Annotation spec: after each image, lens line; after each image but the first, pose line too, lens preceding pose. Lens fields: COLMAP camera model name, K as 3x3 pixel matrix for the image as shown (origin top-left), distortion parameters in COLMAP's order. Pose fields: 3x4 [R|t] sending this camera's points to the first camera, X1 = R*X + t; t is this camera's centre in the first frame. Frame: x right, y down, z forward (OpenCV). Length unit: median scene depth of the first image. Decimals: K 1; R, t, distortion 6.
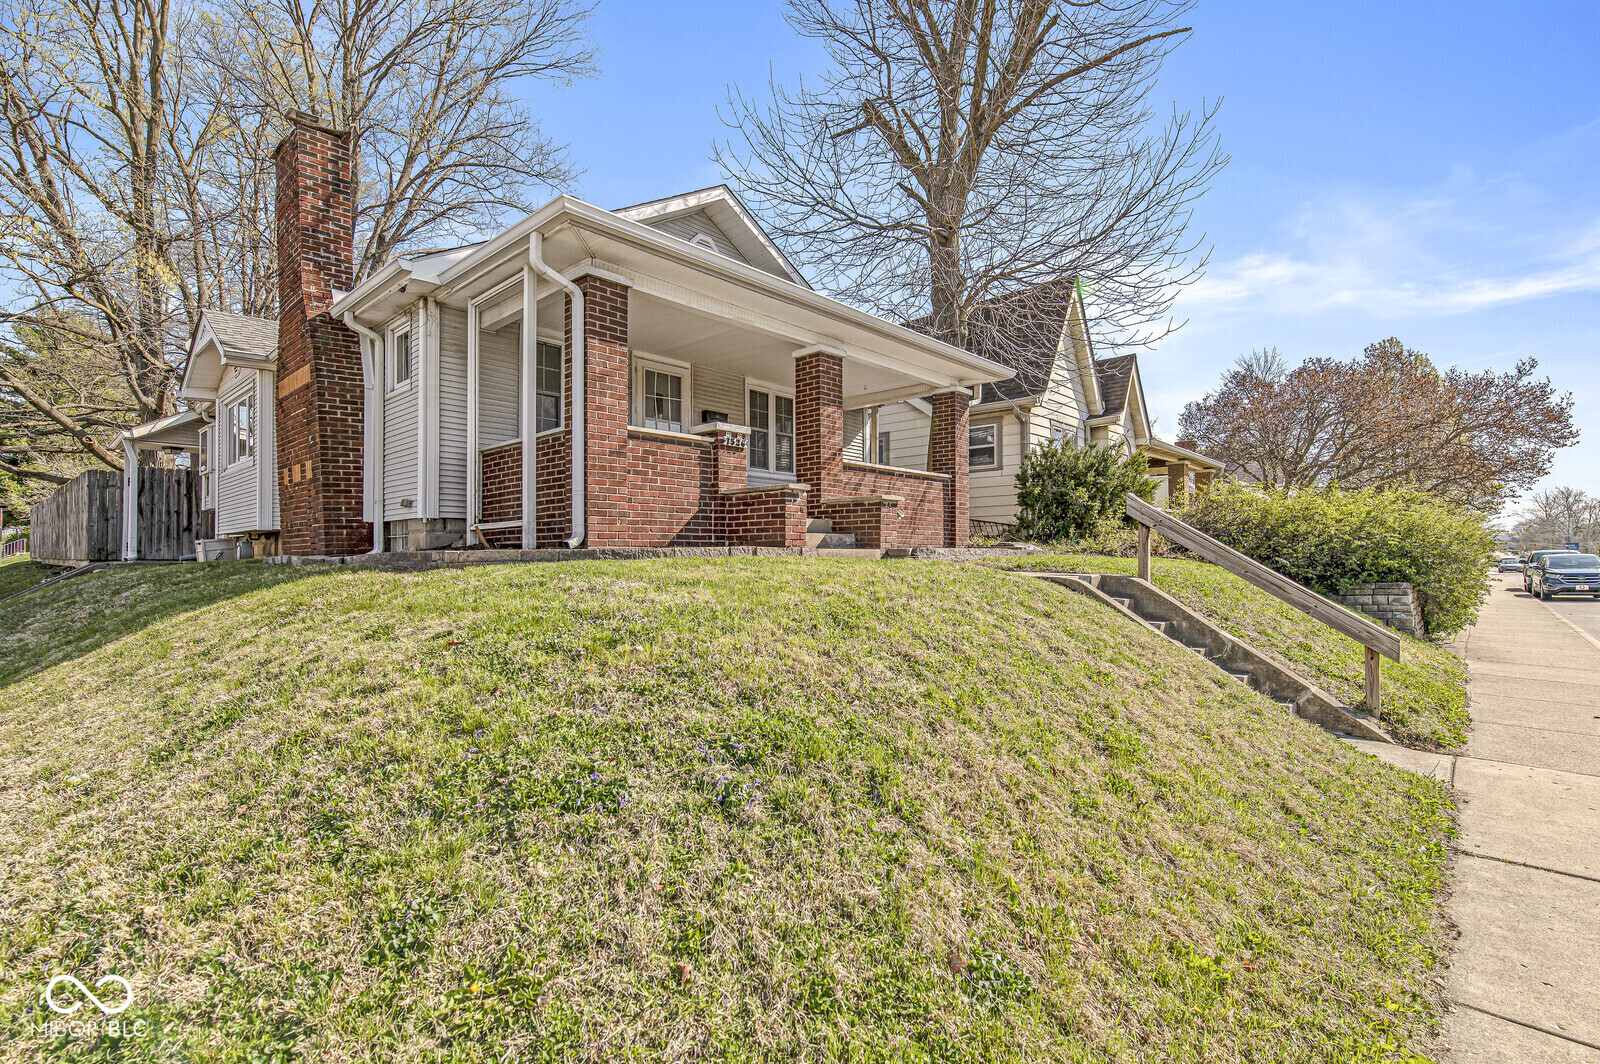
lens RADIAL K [[749.8, 0, 809.2], [0, 749.8, 536.6], [0, 0, 1]] dist [-0.004539, -0.000652]
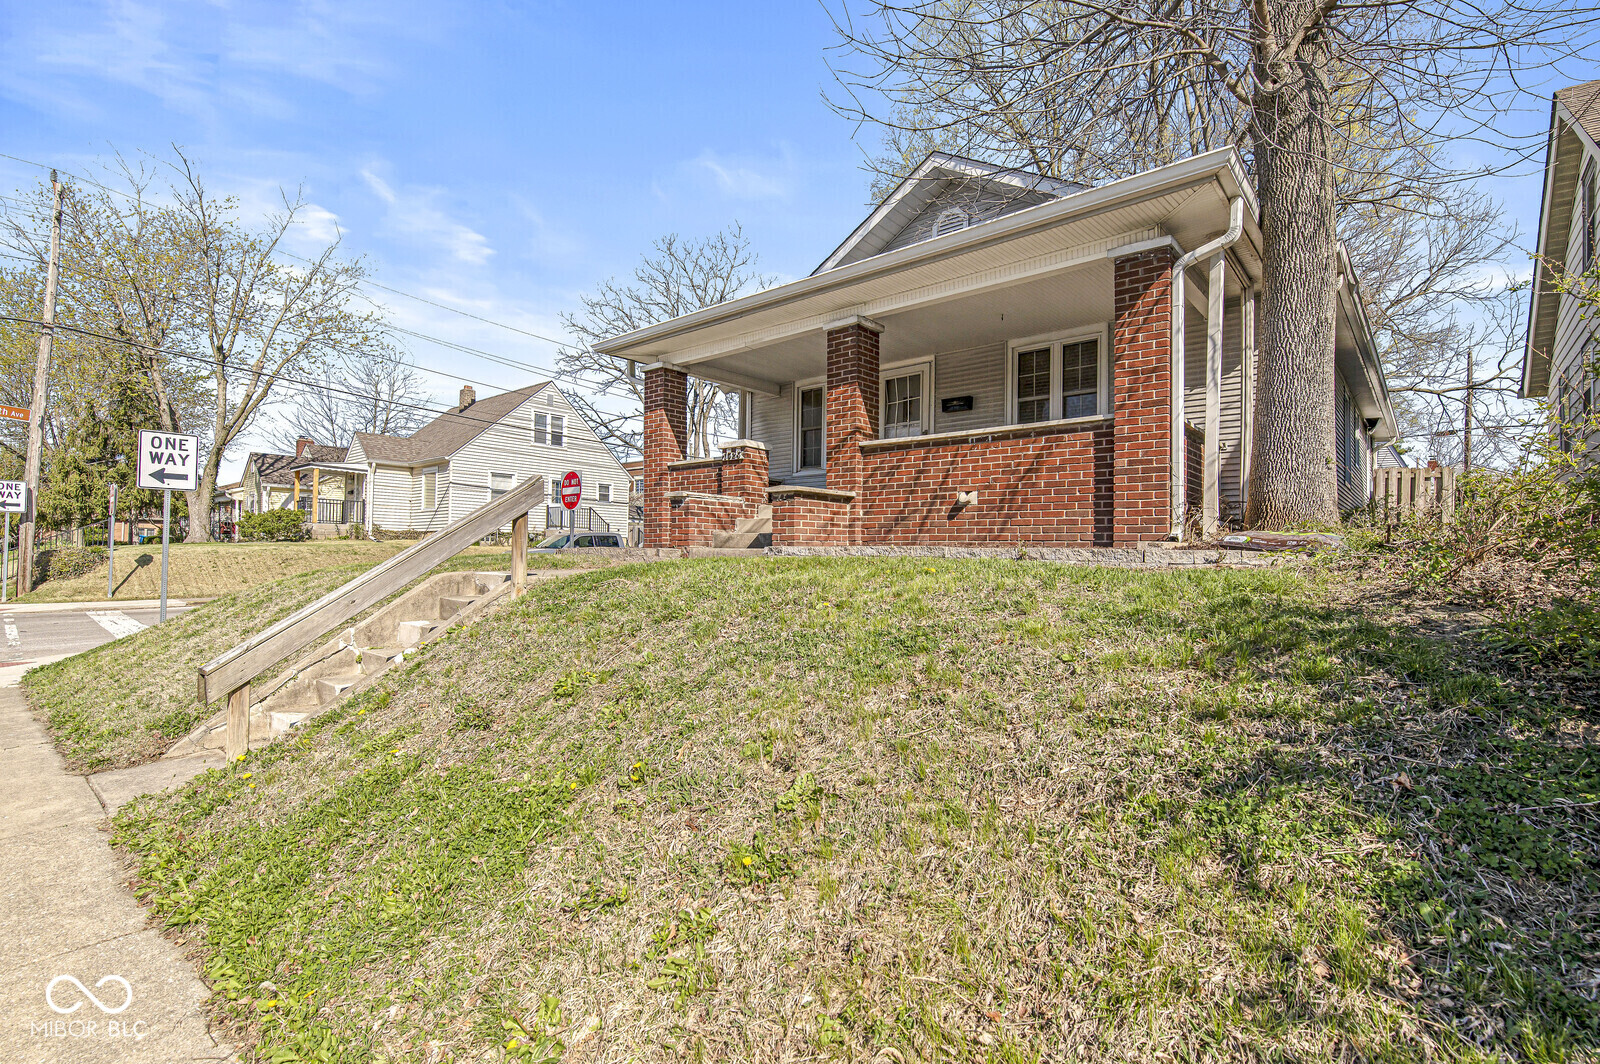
lens RADIAL K [[749.8, 0, 800.3], [0, 749.8, 548.3], [0, 0, 1]] dist [-0.004539, -0.000652]
pose [[0.014583, -0.009014, -0.999853, 0.816365], [0.012949, 0.999877, -0.008825, 0.021006], [0.999810, -0.012818, 0.014698, 0.842370]]
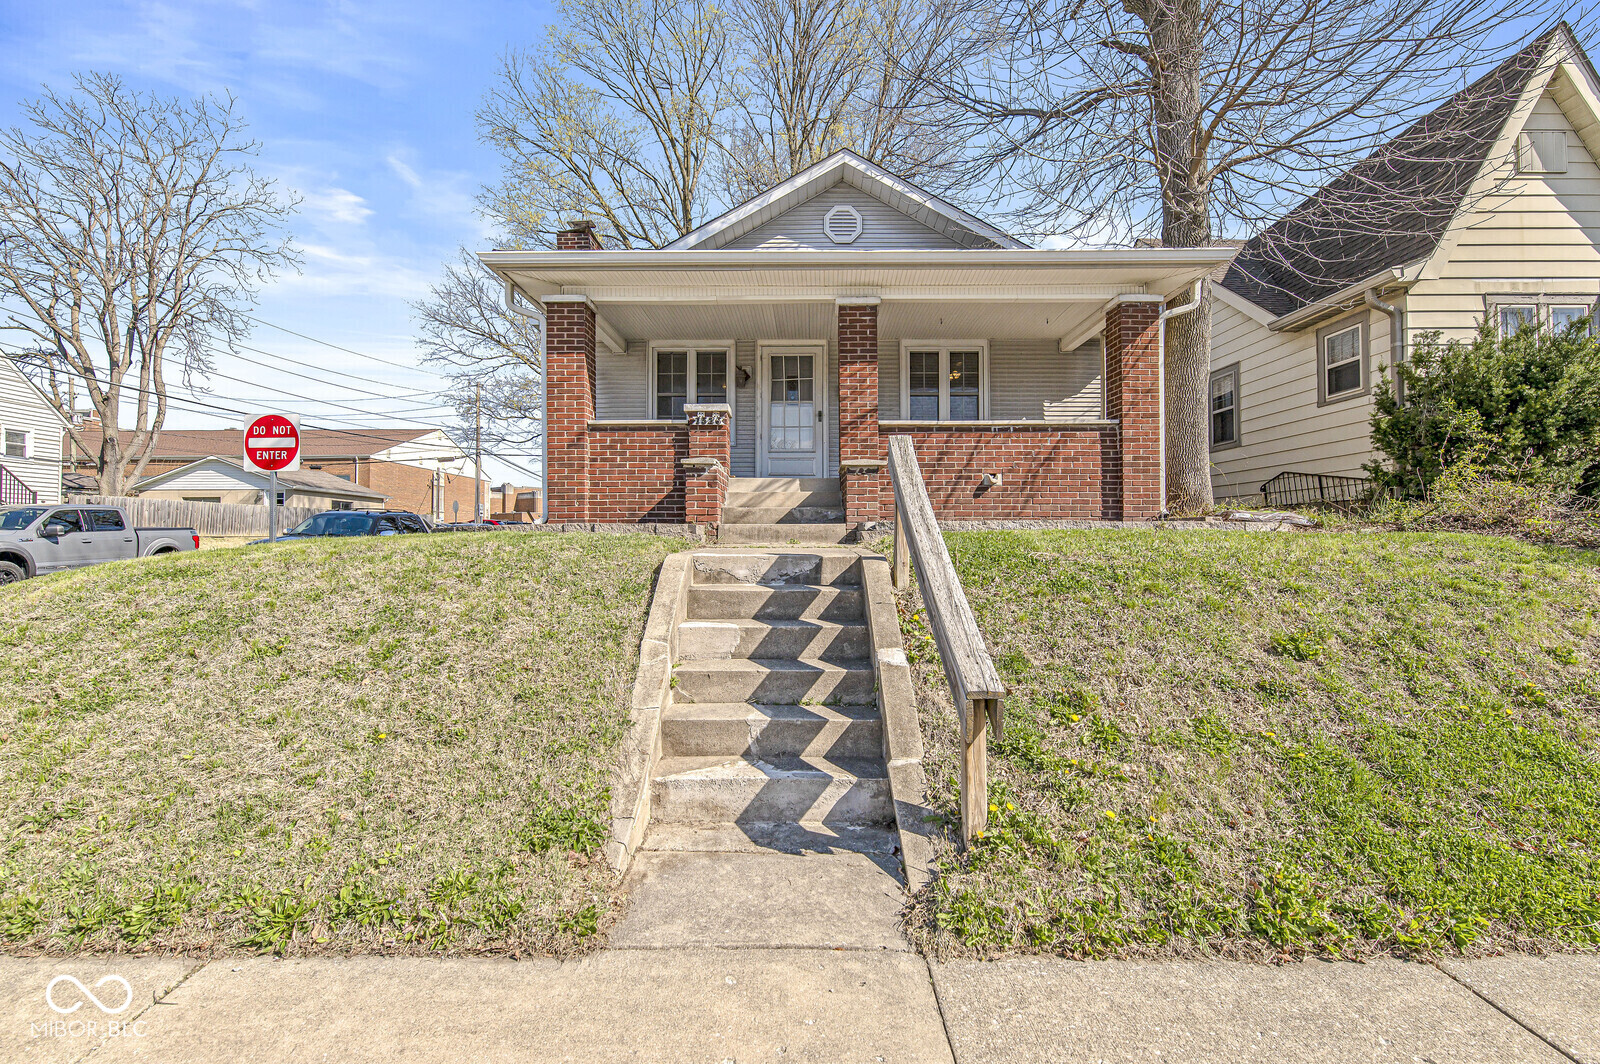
lens RADIAL K [[749.8, 0, 806.8], [0, 749.8, 526.4], [0, 0, 1]] dist [-0.004539, -0.000652]
pose [[0.665844, -0.012443, -0.745987, 0.585760], [0.020683, 0.999784, 0.001786, 0.014855], [0.745804, -0.016618, 0.665958, 0.324122]]
